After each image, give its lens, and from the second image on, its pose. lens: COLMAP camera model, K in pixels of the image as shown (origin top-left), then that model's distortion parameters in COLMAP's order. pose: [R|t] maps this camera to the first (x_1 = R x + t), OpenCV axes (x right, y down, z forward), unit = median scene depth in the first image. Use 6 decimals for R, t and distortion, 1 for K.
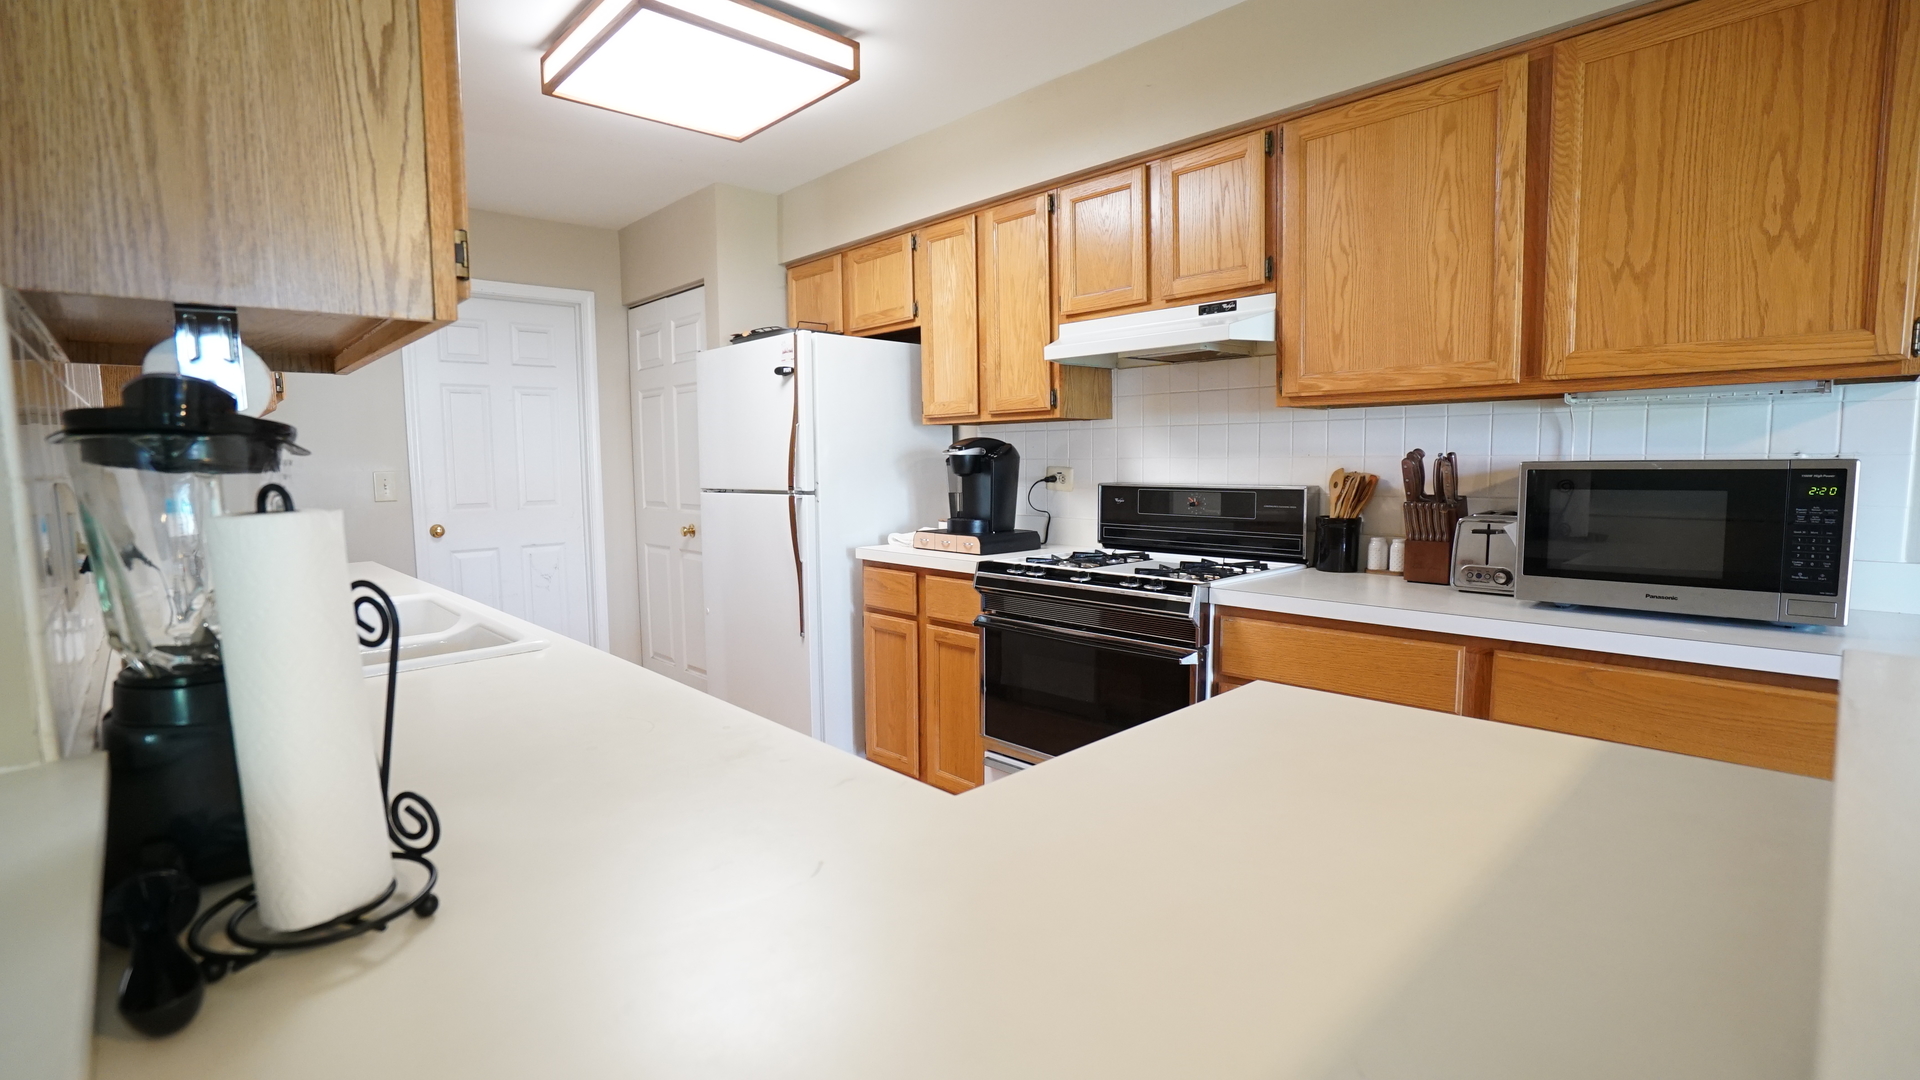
lens RADIAL K [[892.3, 0, 958.3], [0, 892.3, 538.6], [0, 0, 1]] dist [0.001758, 0.001173]
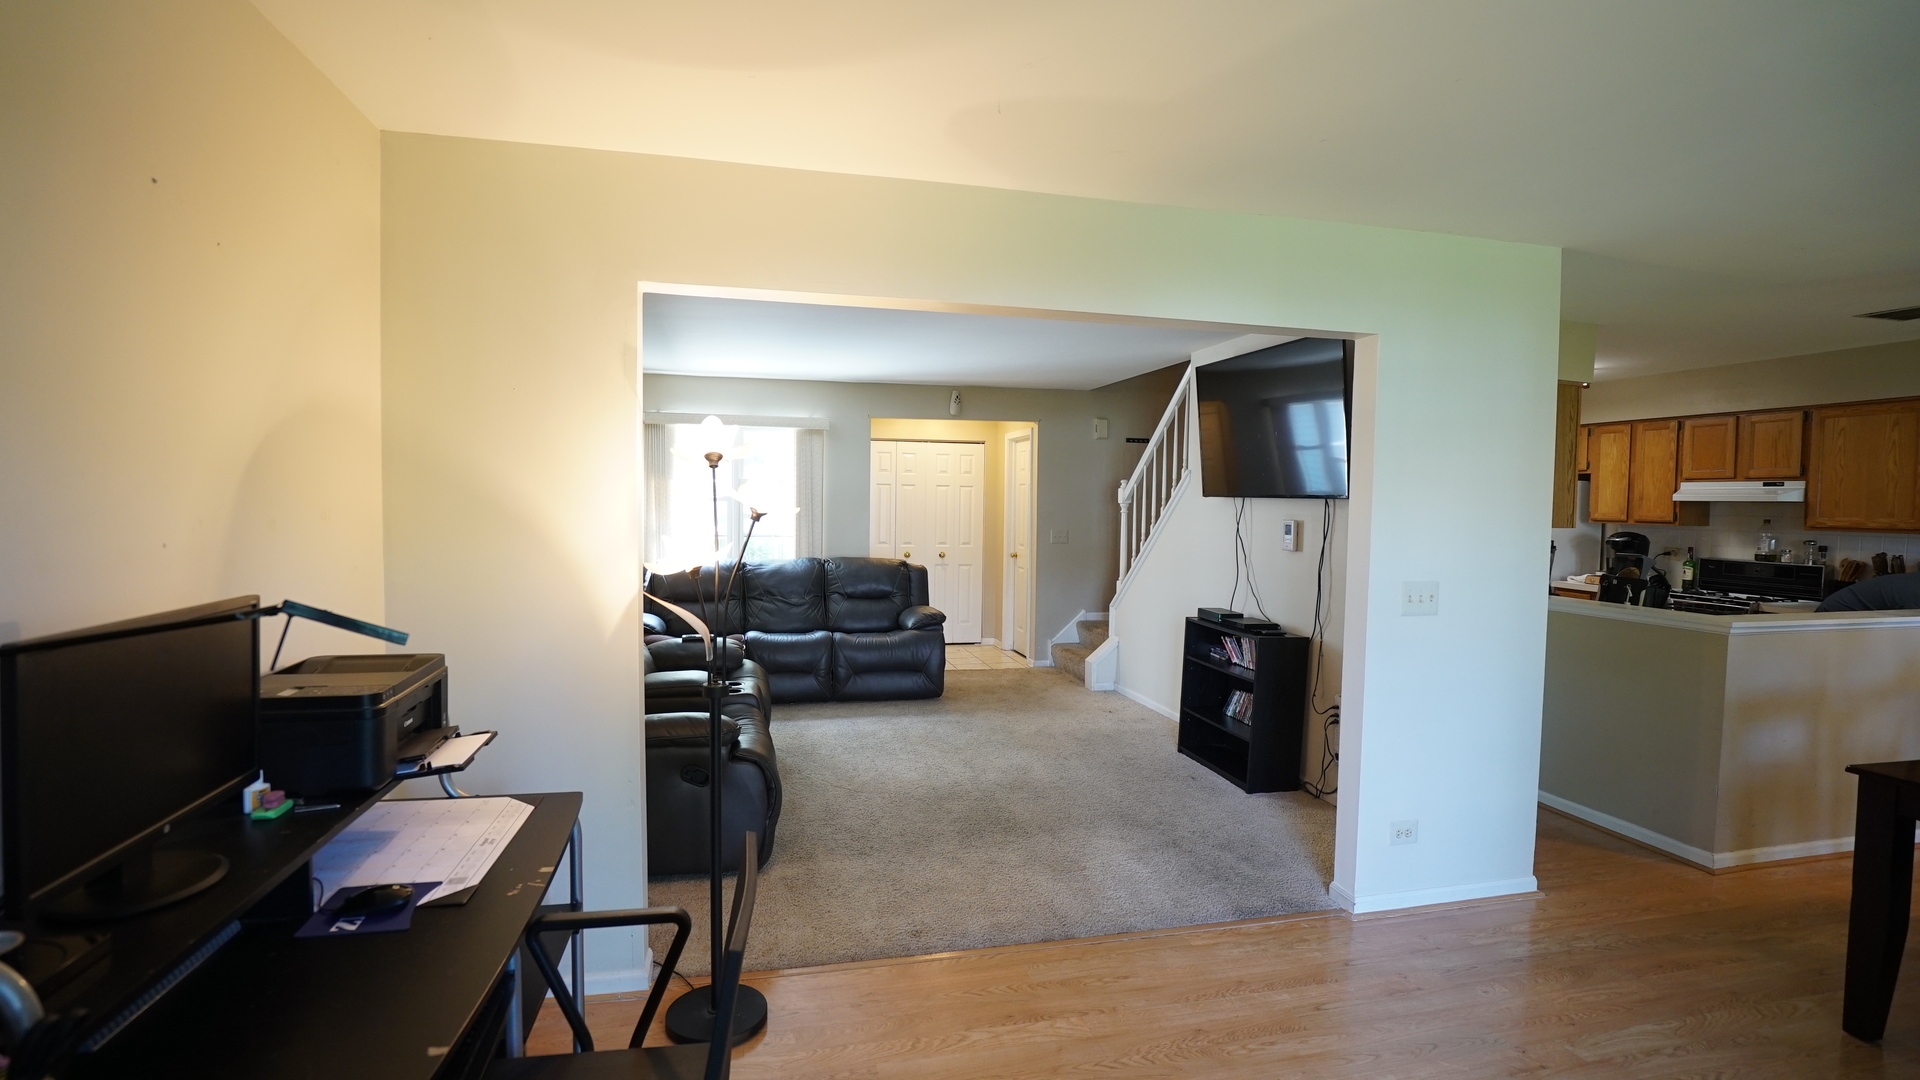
lens RADIAL K [[892.3, 0, 961.2], [0, 892.3, 554.0], [0, 0, 1]] dist [0.001758, 0.001173]
pose [[0.865671, 0.059779, -0.497032, -0.306986], [-0.073733, 0.997242, -0.008480, 0.076413], [0.495154, 0.043988, 0.867691, -1.716748]]
